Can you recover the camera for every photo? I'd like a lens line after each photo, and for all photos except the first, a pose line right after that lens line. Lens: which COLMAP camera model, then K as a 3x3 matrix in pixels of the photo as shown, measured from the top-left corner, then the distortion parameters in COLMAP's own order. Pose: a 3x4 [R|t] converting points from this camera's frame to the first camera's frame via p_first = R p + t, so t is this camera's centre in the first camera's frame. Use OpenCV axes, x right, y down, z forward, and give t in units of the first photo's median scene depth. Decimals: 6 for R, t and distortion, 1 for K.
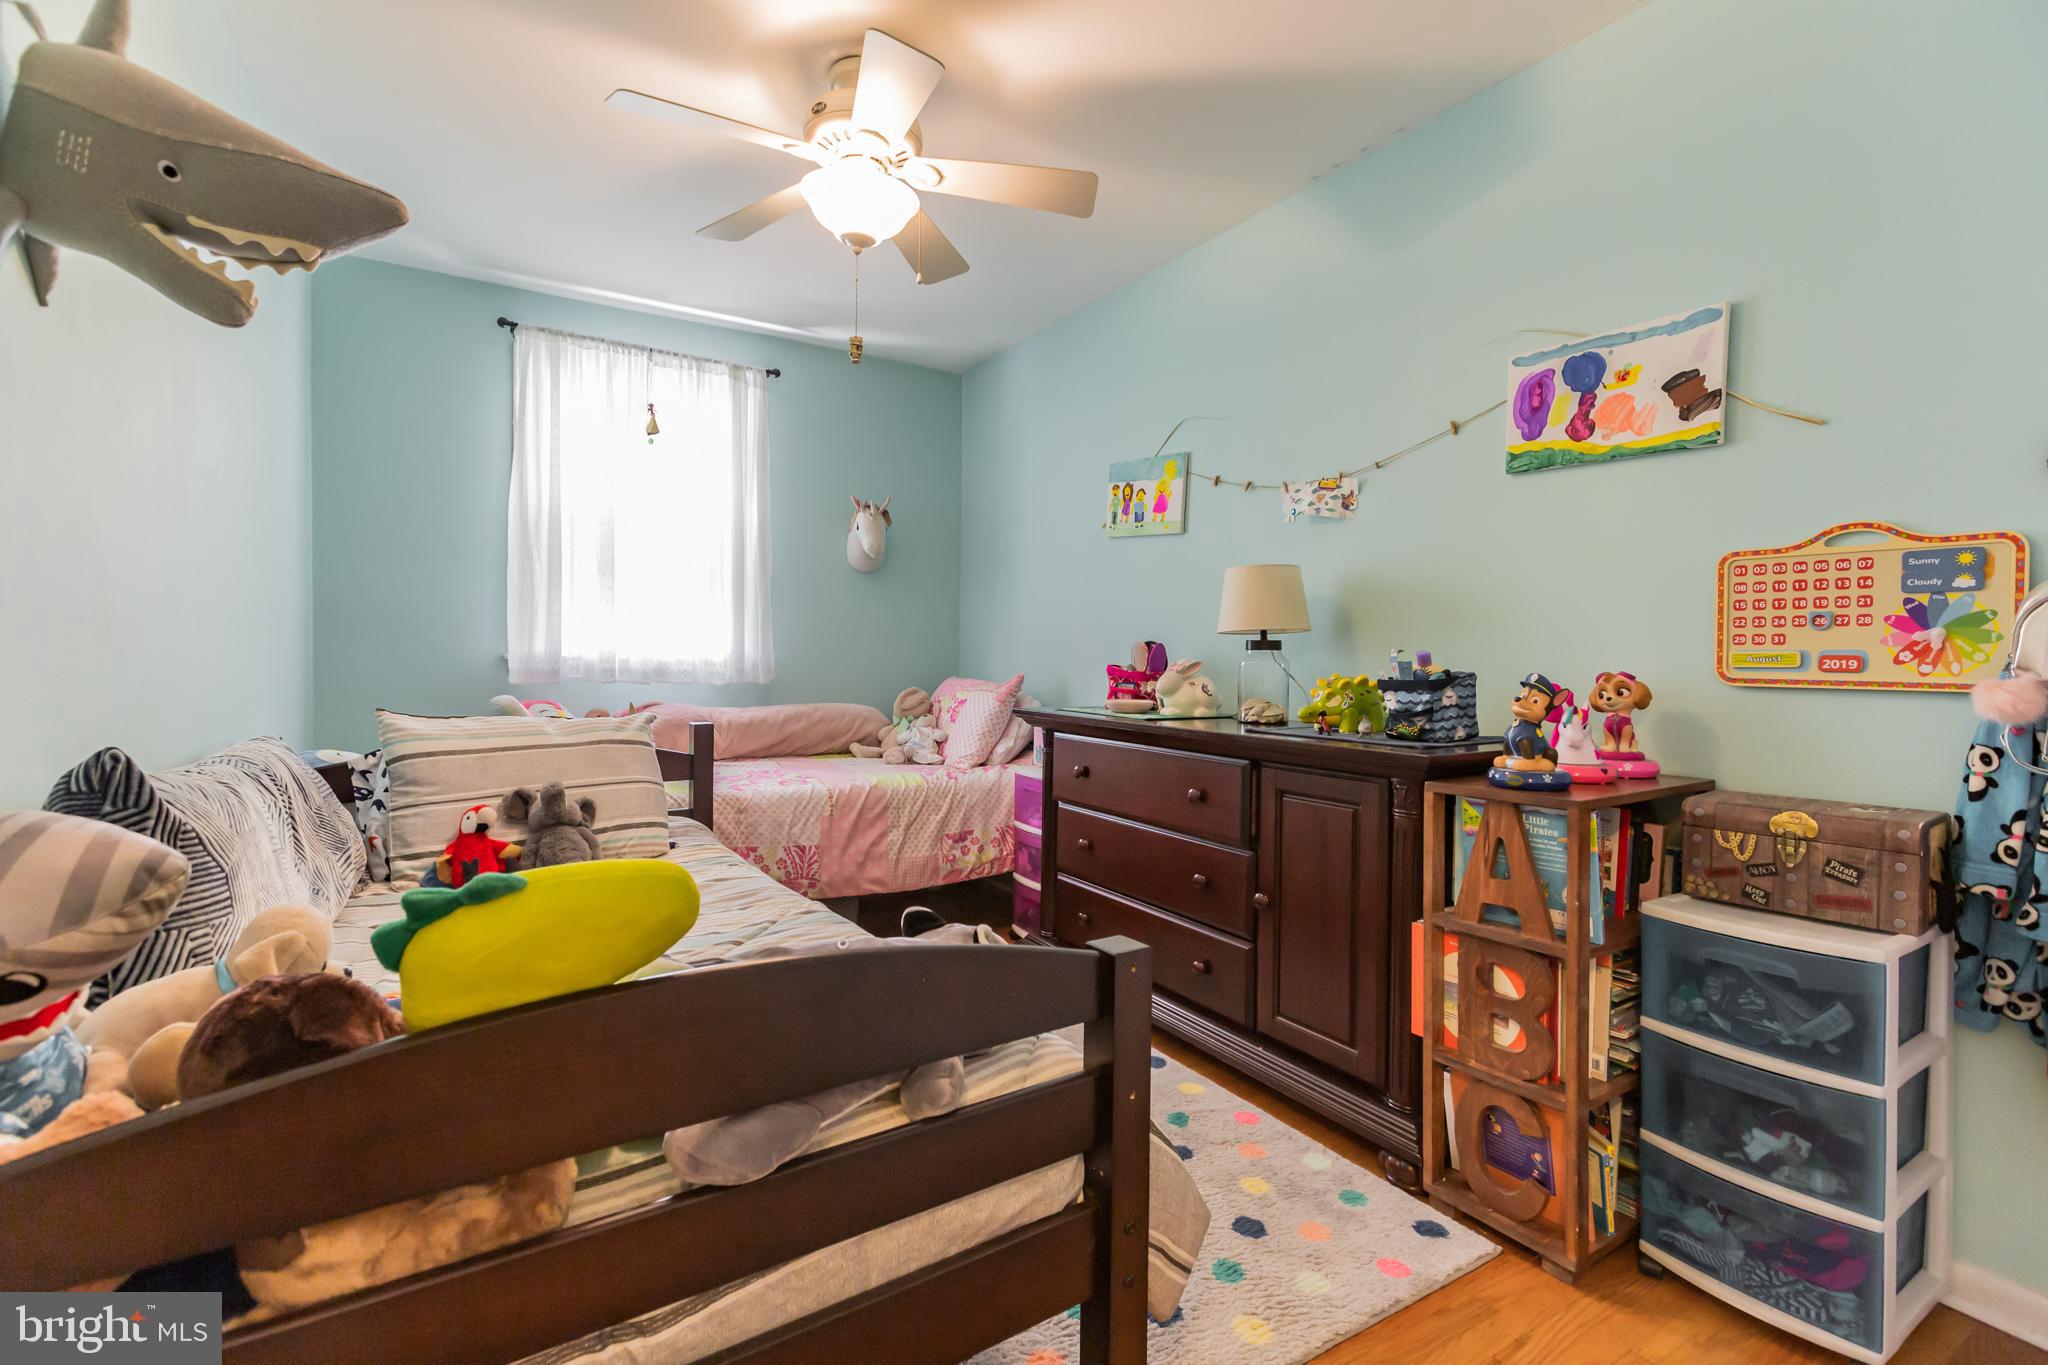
lens RADIAL K [[911.2, 0, 1024.3], [0, 911.2, 651.9], [0, 0, 1]] dist [-0.000758, 0.000224]
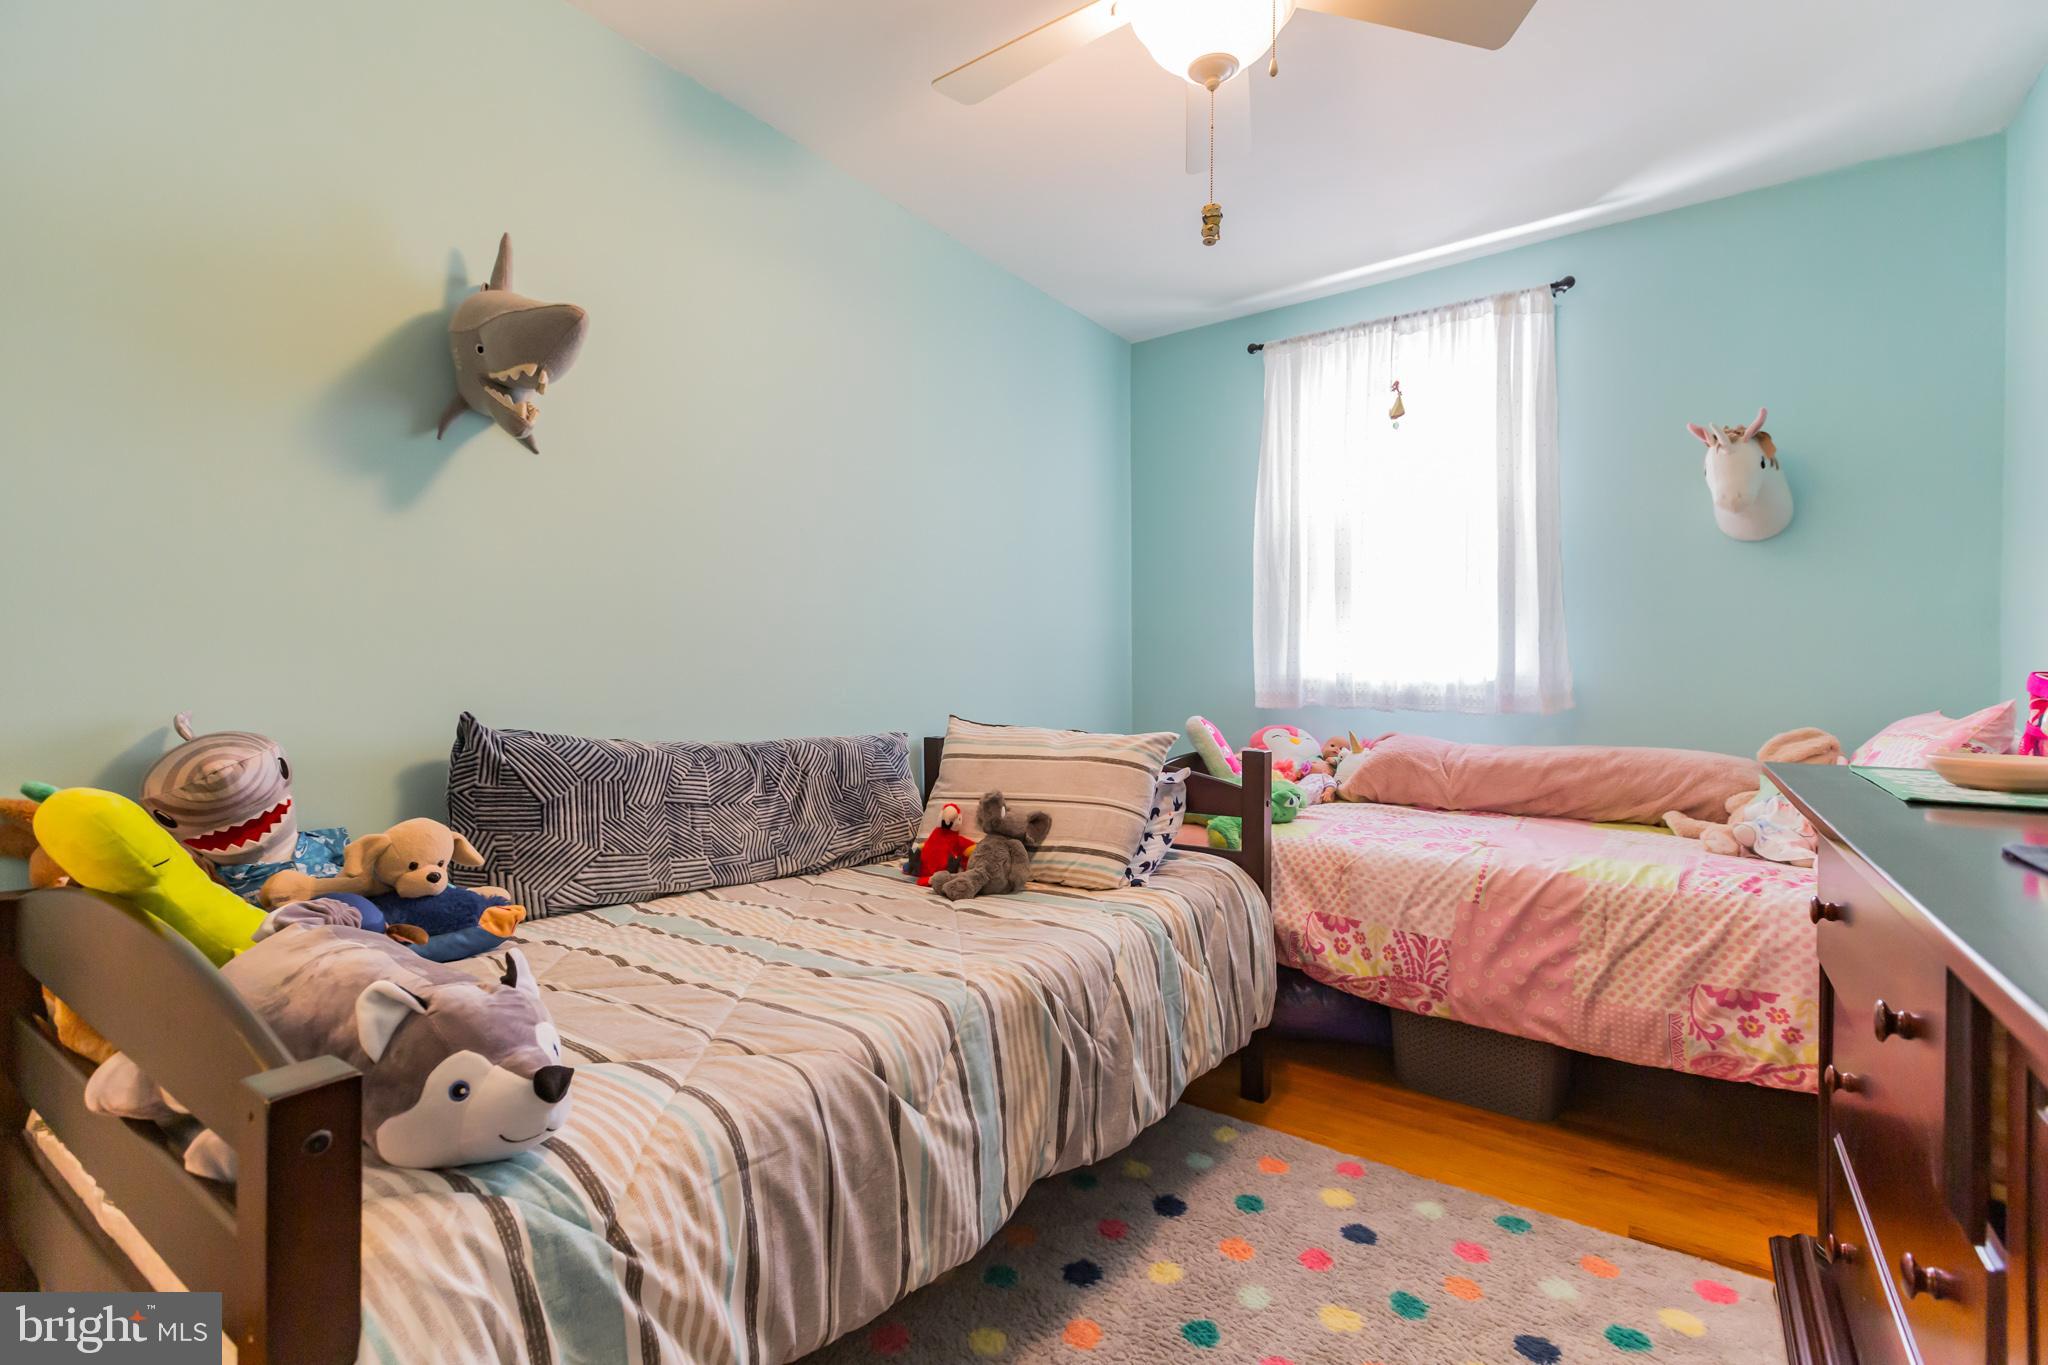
lens RADIAL K [[918.6, 0, 1024.0], [0, 918.6, 682.5], [0, 0, 1]] dist [0.000017, 0.000167]
pose [[0.376899, -0.013230, -0.926160, 0.277301], [-0.000195, 0.999897, -0.014363, 0.022817], [0.926254, 0.005595, 0.376858, 0.397718]]
